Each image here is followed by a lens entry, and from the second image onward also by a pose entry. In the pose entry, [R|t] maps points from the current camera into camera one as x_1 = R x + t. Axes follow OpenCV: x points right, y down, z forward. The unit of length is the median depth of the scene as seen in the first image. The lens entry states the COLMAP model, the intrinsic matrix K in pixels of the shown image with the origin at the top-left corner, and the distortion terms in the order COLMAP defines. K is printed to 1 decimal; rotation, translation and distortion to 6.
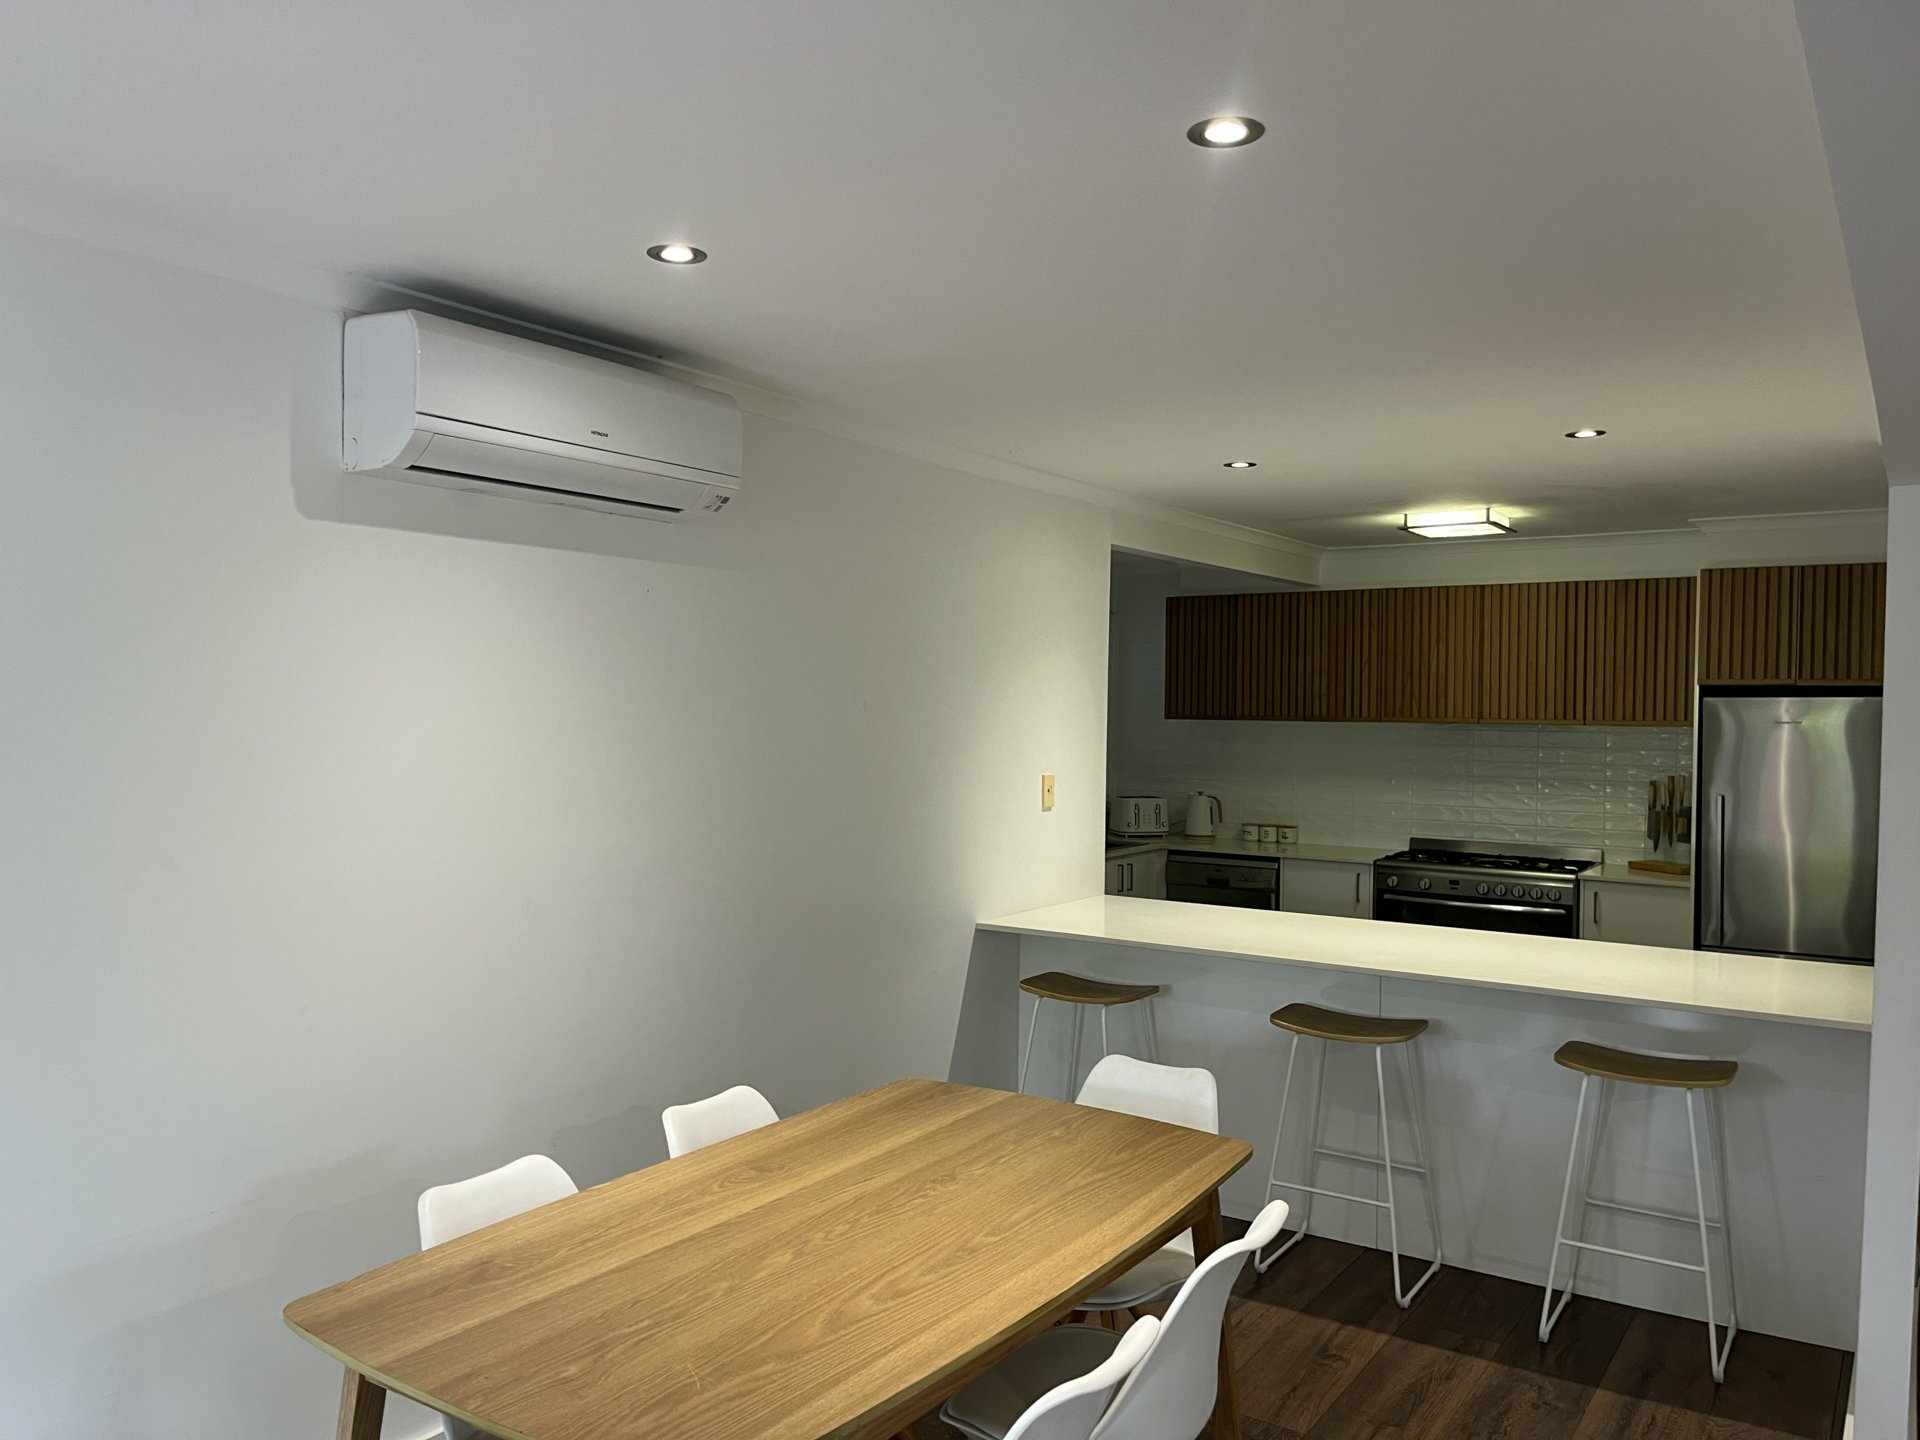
lens RADIAL K [[1461.3, 0, 960.0], [0, 1461.3, 720.0], [0, 0, 1]] dist [0.092565, -0.118998]
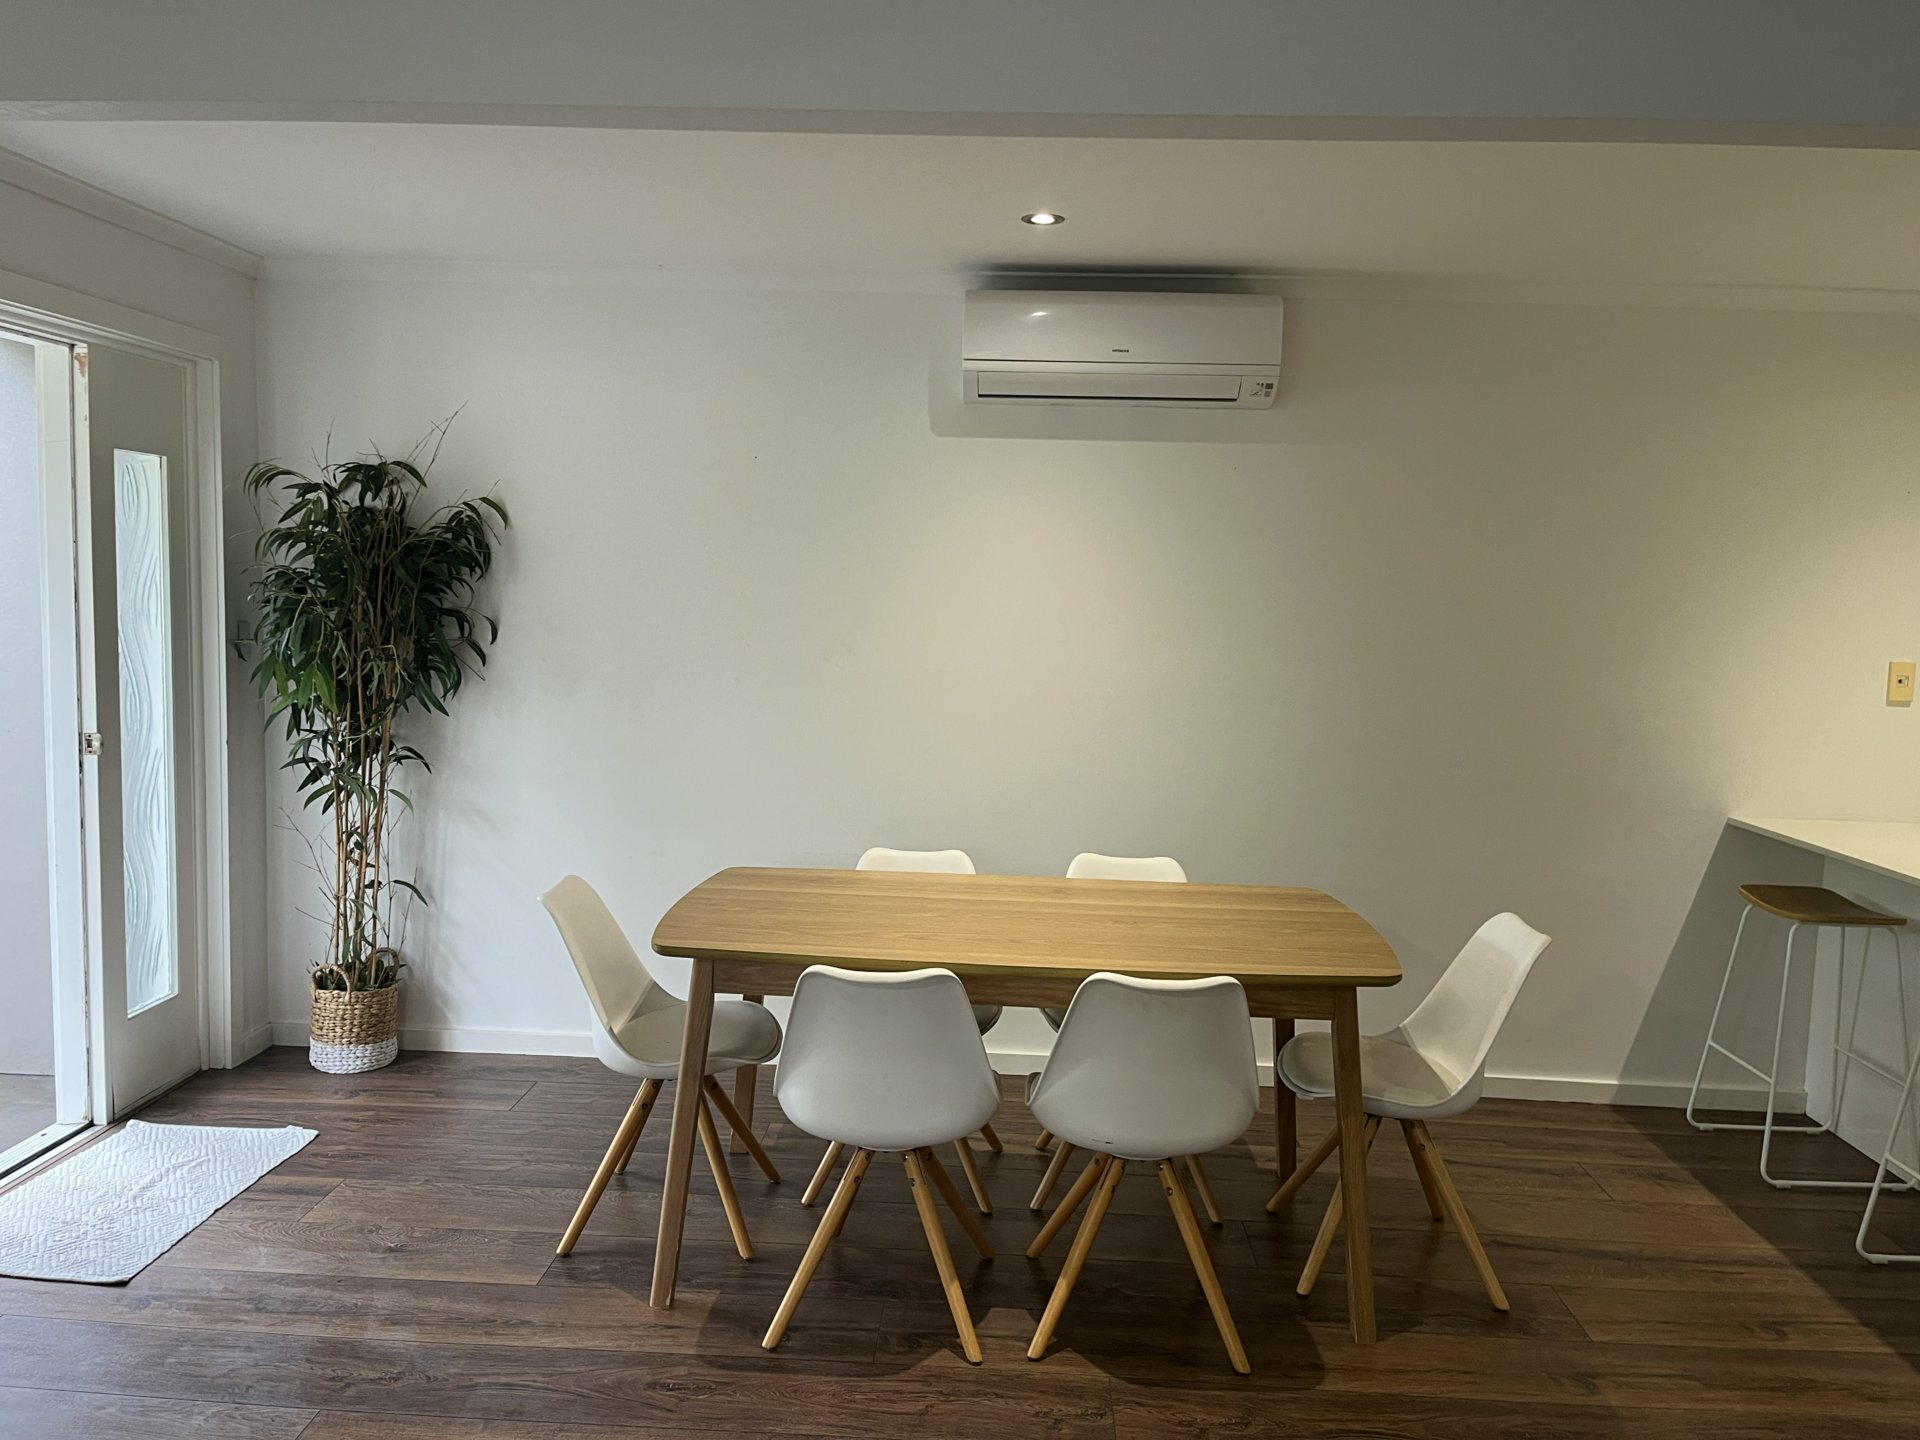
lens RADIAL K [[1461.3, 0, 960.0], [0, 1461.3, 720.0], [0, 0, 1]] dist [0.092565, -0.118998]
pose [[0.494529, 0.077286, -0.865718, 0.547905], [-0.036003, 0.997005, 0.068440, 0.033301], [0.868415, -0.002677, 0.495830, 0.138292]]
